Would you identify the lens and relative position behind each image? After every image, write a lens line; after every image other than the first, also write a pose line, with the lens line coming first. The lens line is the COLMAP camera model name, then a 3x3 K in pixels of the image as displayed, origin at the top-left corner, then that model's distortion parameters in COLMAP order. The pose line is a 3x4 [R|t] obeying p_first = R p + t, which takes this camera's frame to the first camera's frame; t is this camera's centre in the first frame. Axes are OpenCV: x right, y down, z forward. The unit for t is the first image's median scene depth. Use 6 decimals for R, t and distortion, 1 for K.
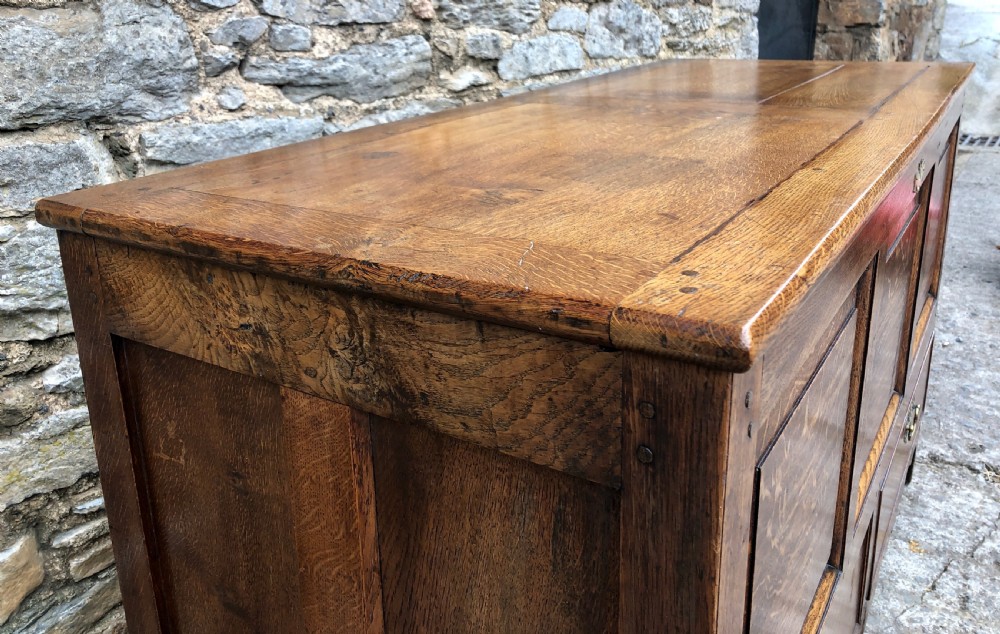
lens RADIAL K [[828.1, 0, 502.5], [0, 828.1, 246.8], [0, 0, 1]] dist [0.008828, -0.000598]
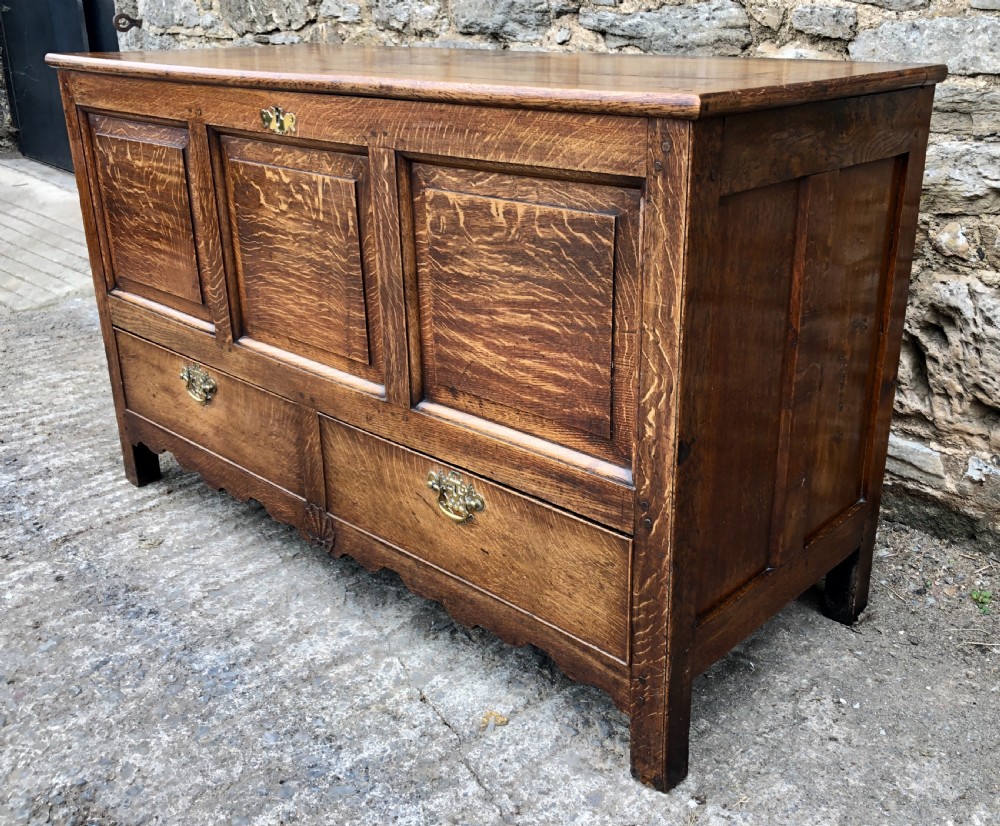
lens RADIAL K [[1026.4, 0, 523.7], [0, 1026.4, 396.0], [0, 0, 1]] dist [0.094774, -0.244138]
pose [[-0.187370, 0.381640, -0.905120, 1.641996], [-0.274909, 0.864245, 0.421315, -0.396349], [0.943036, 0.327767, -0.057017, 1.307265]]
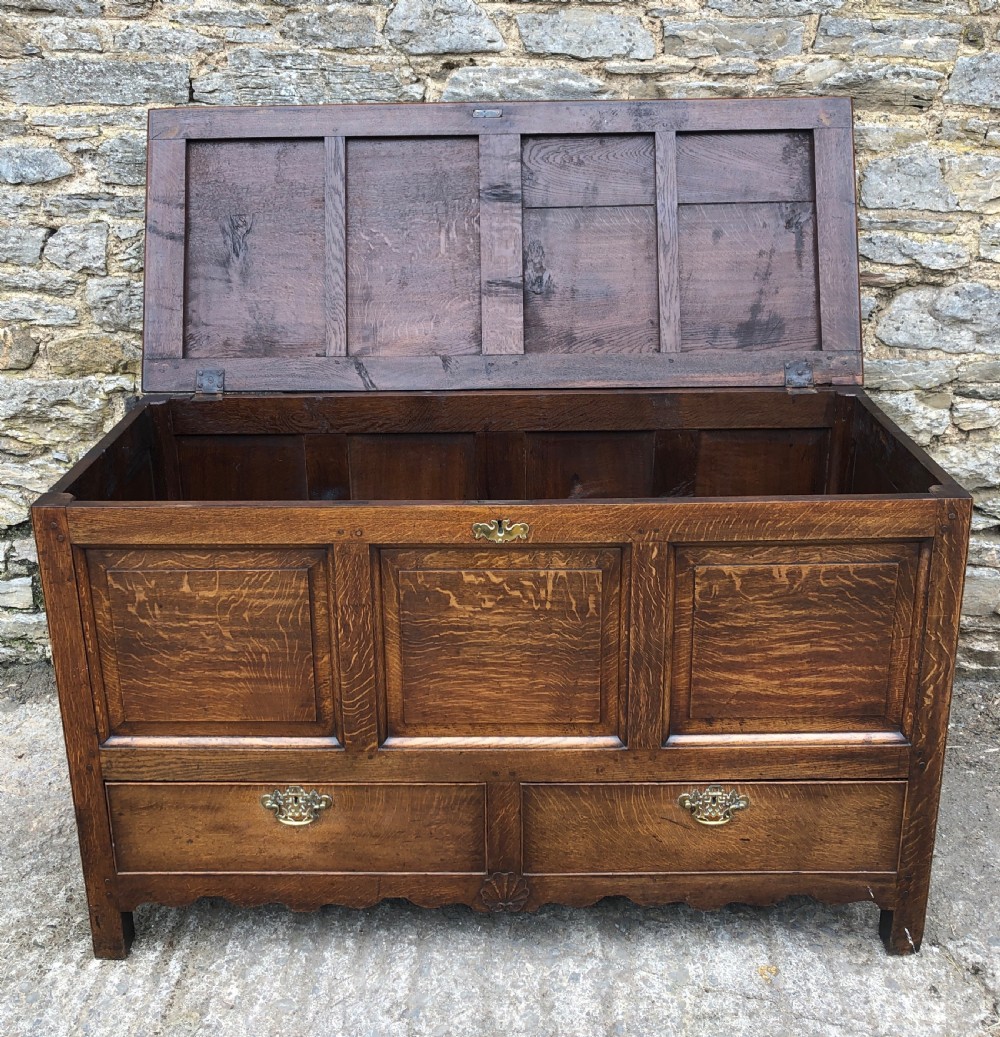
lens RADIAL K [[1133.9, 0, 488.3], [0, 1133.9, 402.5], [0, 0, 1]] dist [0.021874, -0.011821]
pose [[0.522050, 0.277678, -0.806448, 1.545954], [-0.252815, 0.953407, 0.164620, -0.467002], [0.814585, 0.117942, 0.567927, -0.023194]]
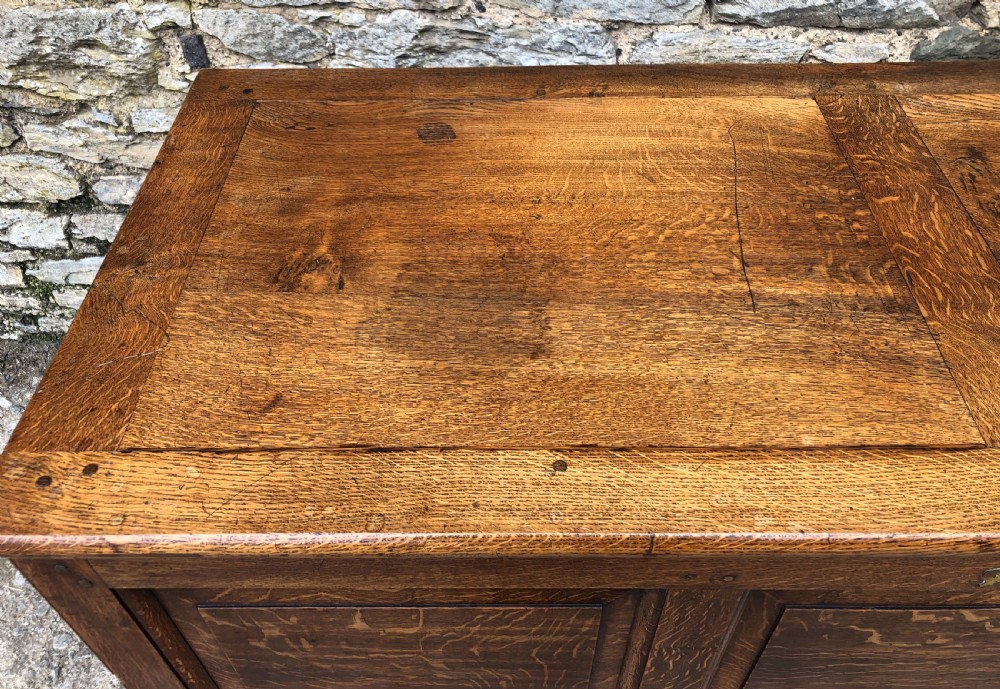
lens RADIAL K [[823.0, 0, 507.6], [0, 823.0, 306.6], [0, 0, 1]] dist [0.004256, 0.011550]
pose [[0.536920, 0.617431, -0.574888, 0.434296], [-0.256910, 0.768743, 0.585689, -0.400833], [0.803563, -0.166773, 0.571378, 0.331900]]
